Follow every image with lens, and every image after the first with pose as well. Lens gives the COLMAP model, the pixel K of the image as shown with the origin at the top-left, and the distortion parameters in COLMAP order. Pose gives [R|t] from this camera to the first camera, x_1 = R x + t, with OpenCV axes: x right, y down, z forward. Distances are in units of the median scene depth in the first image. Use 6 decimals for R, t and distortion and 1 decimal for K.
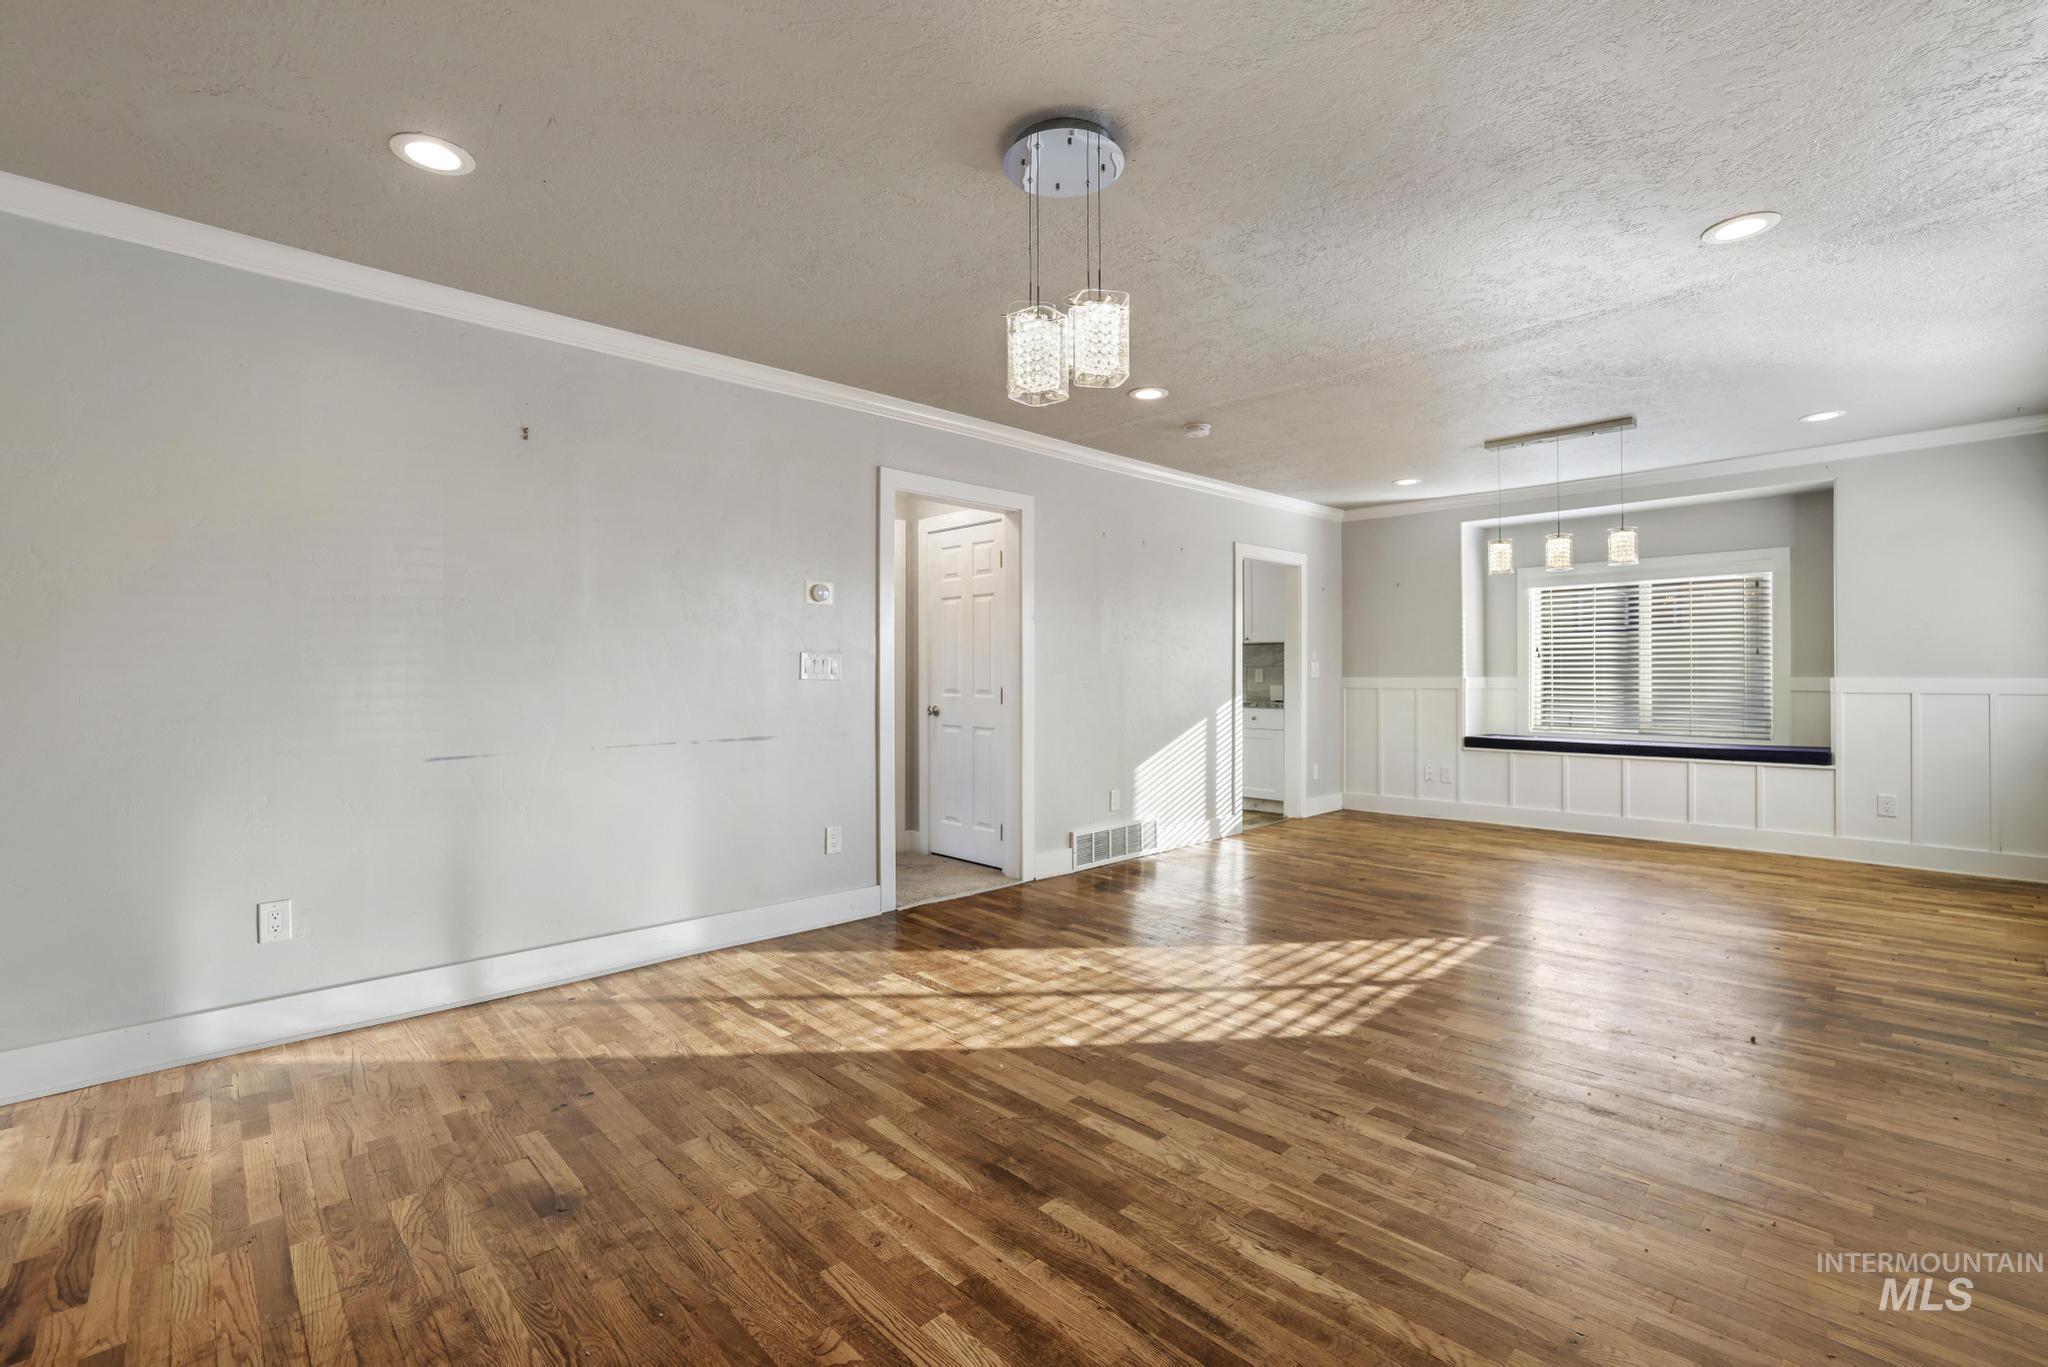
lens RADIAL K [[905.0, 0, 1027.3], [0, 905.0, 681.3], [0, 0, 1]] dist [-0.037011, 0.010241]
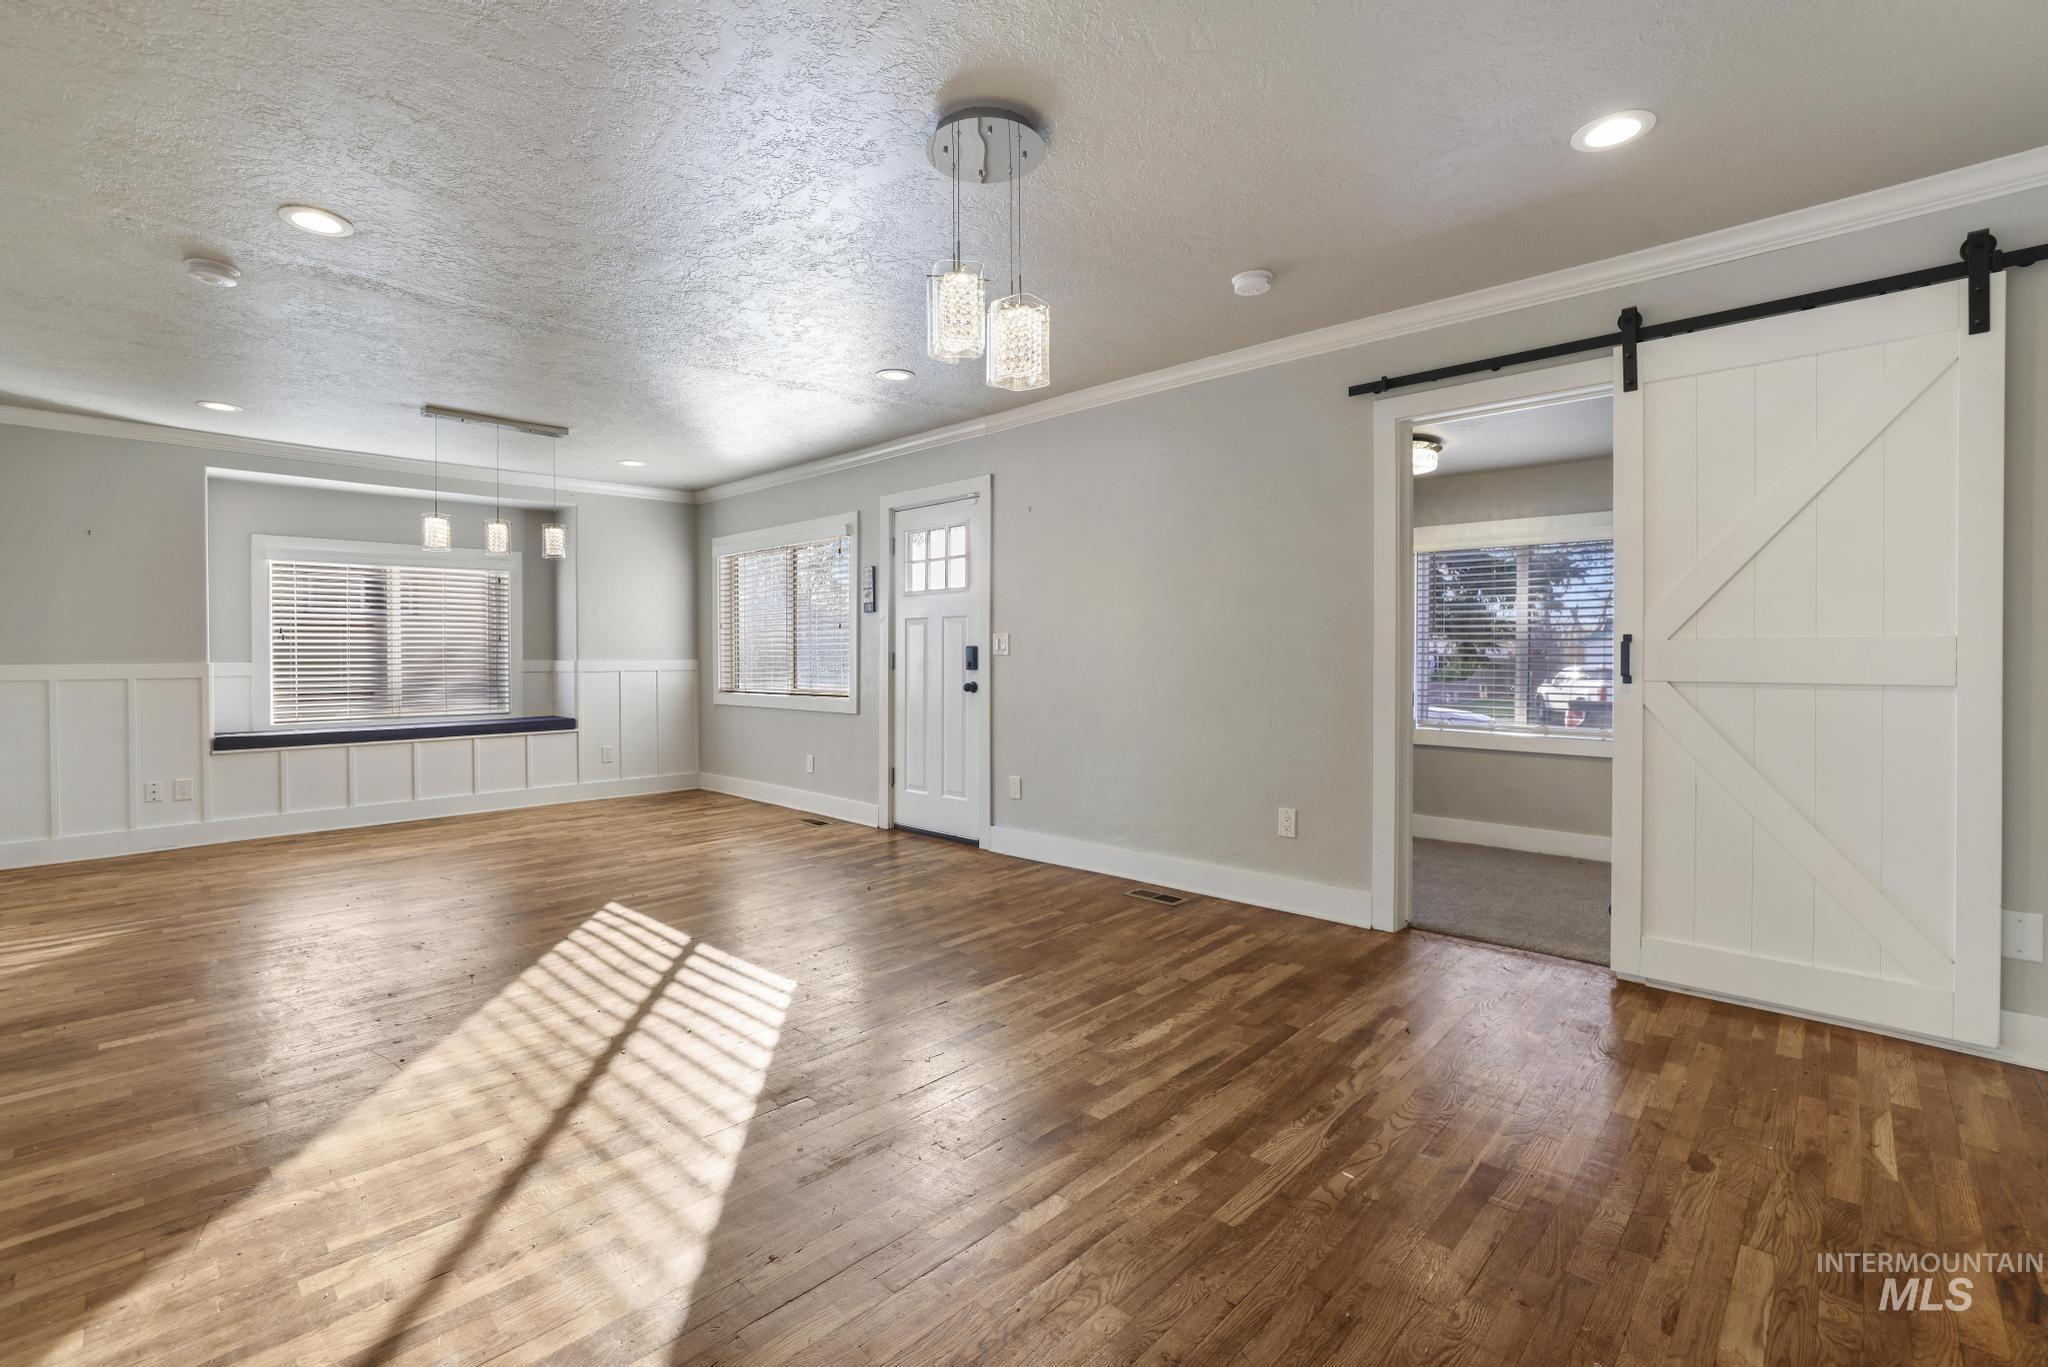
lens RADIAL K [[905.0, 0, 1010.3], [0, 905.0, 660.9], [0, 0, 1]] dist [-0.037011, 0.010241]
pose [[-0.037116, -0.000633, 0.999311, -0.570948], [0.012742, 0.999918, 0.001107, 0.003855], [-0.999230, 0.012775, -0.037105, 0.588546]]
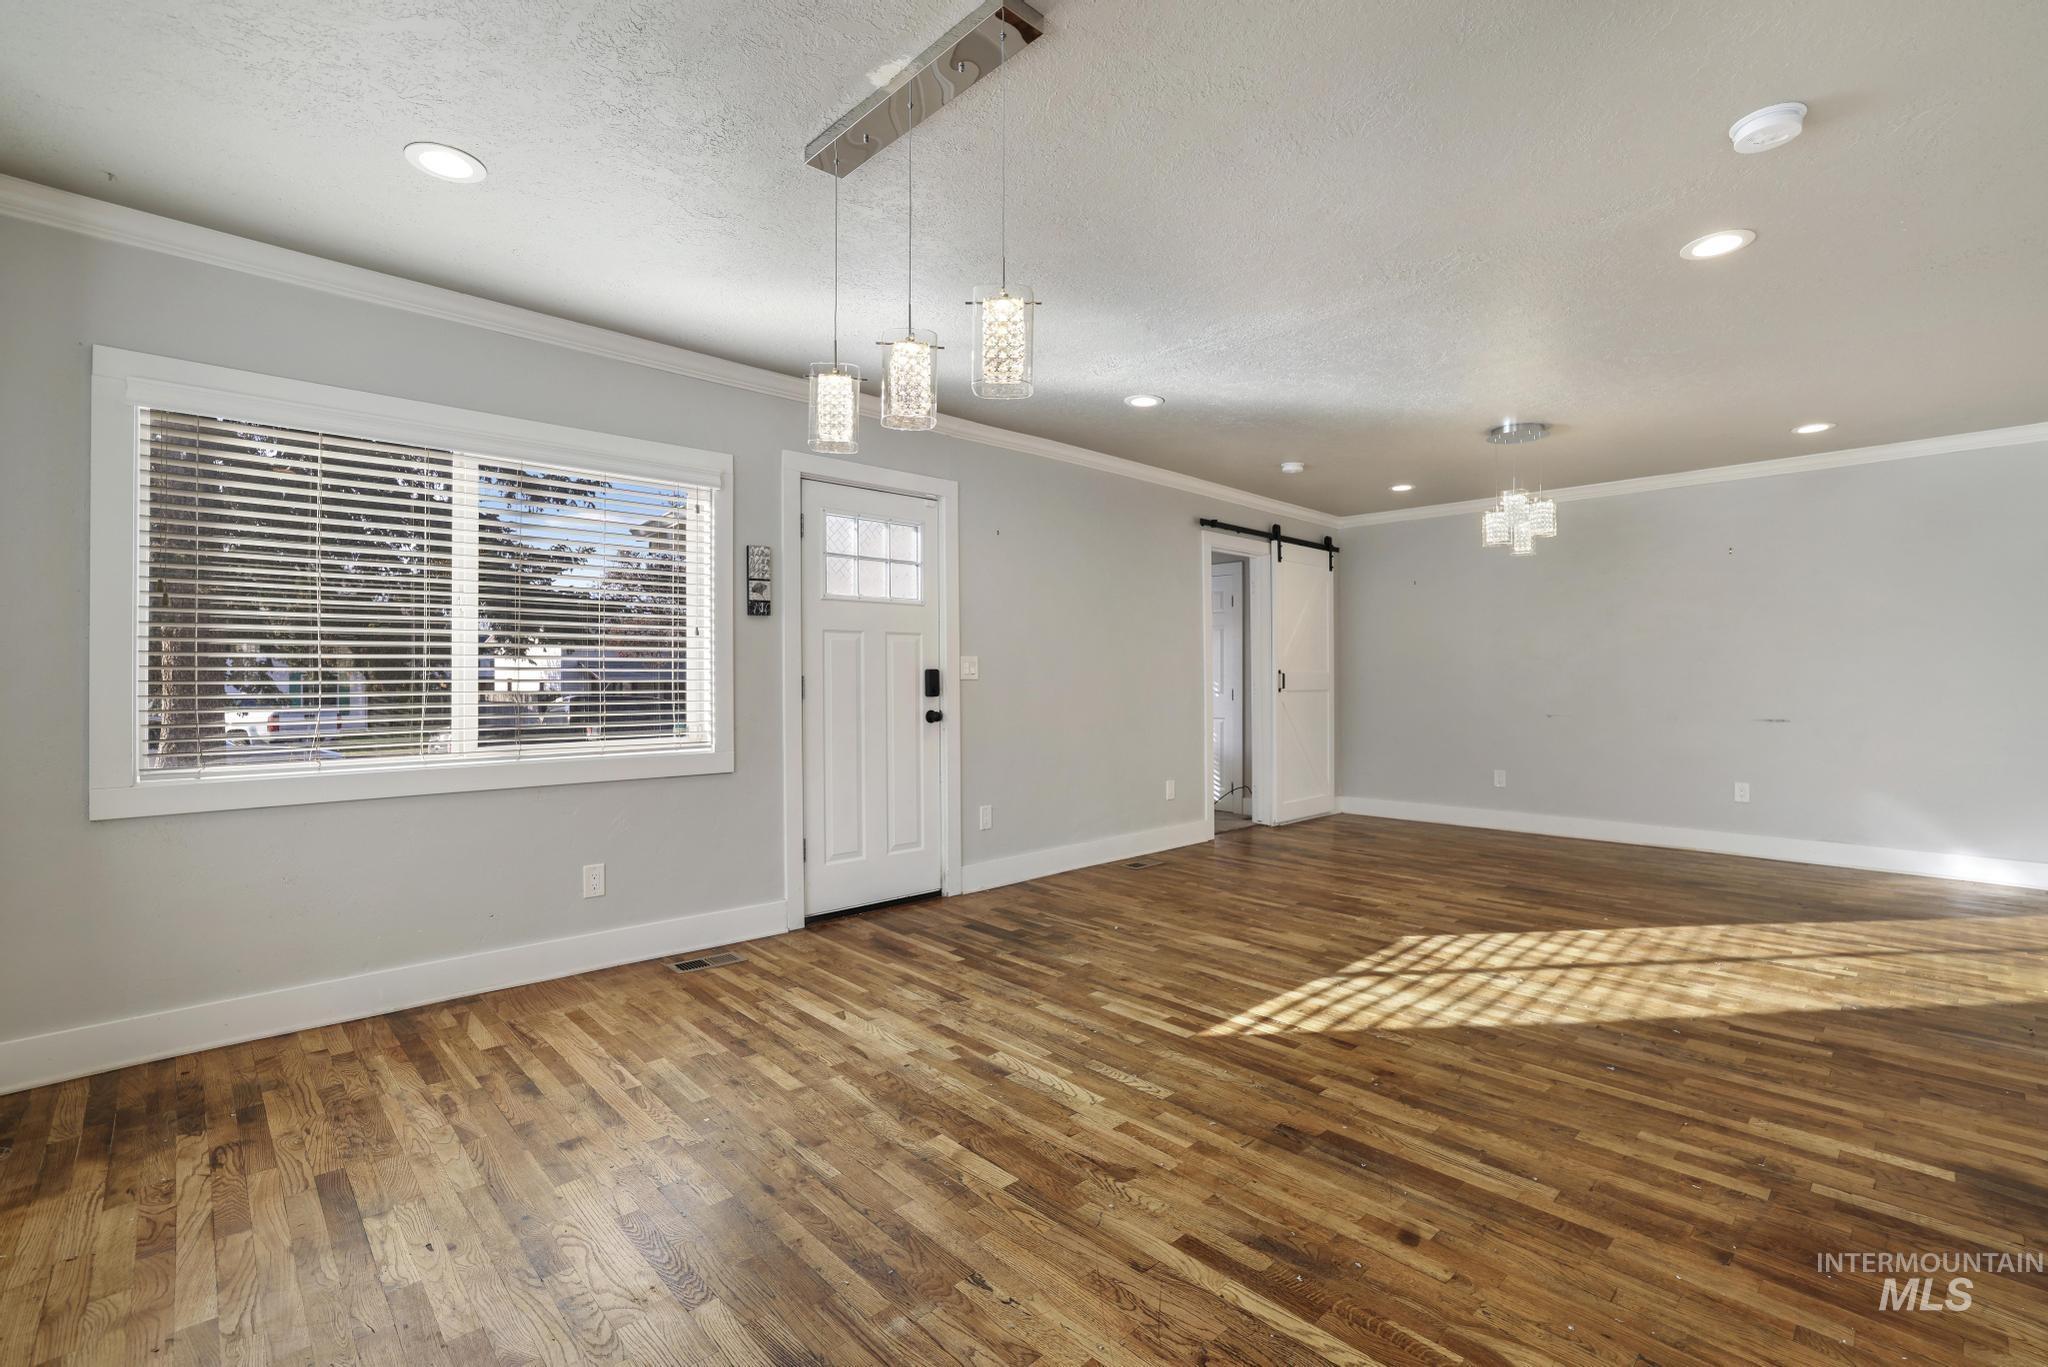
lens RADIAL K [[905.0, 0, 1019.5], [0, 905.0, 670.8], [0, 0, 1]] dist [-0.037011, 0.010241]
pose [[-0.999906, 0.004627, 0.012879, 0.705972], [0.004663, 0.999985, 0.002721, -0.019060], [-0.012866, 0.002781, -0.999913, 1.822747]]
